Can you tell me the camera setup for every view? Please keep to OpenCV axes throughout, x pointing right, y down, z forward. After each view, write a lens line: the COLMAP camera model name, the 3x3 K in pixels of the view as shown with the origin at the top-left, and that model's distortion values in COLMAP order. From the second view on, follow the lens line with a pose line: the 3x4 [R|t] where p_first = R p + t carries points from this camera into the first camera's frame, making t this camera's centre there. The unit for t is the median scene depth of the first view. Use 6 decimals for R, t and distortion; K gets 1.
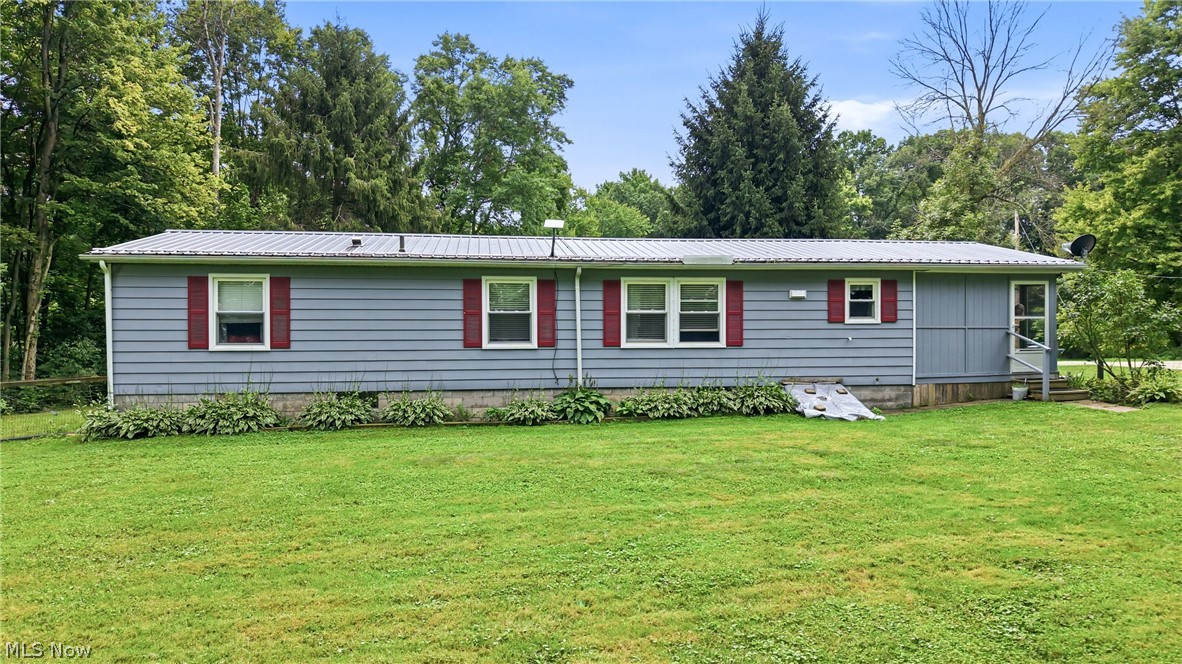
lens RADIAL K [[796.3, 0, 591.0], [0, 796.3, 332.0], [0, 0, 1]] dist [0.009549, -0.000572]
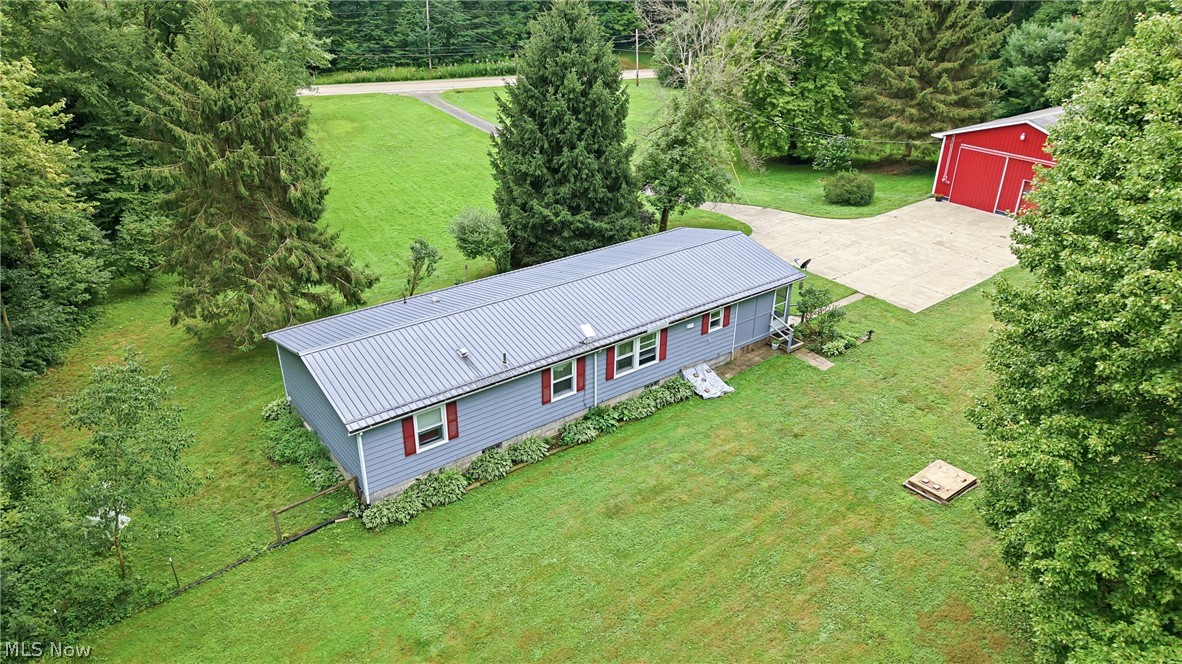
lens RADIAL K [[796.3, 0, 591.0], [0, 796.3, 332.0], [0, 0, 1]] dist [0.009549, -0.000572]
pose [[0.868656, -0.207009, 0.450094, -0.791984], [-0.015587, 0.896647, 0.442472, -0.866912], [-0.495171, -0.391372, 0.775651, -0.330867]]
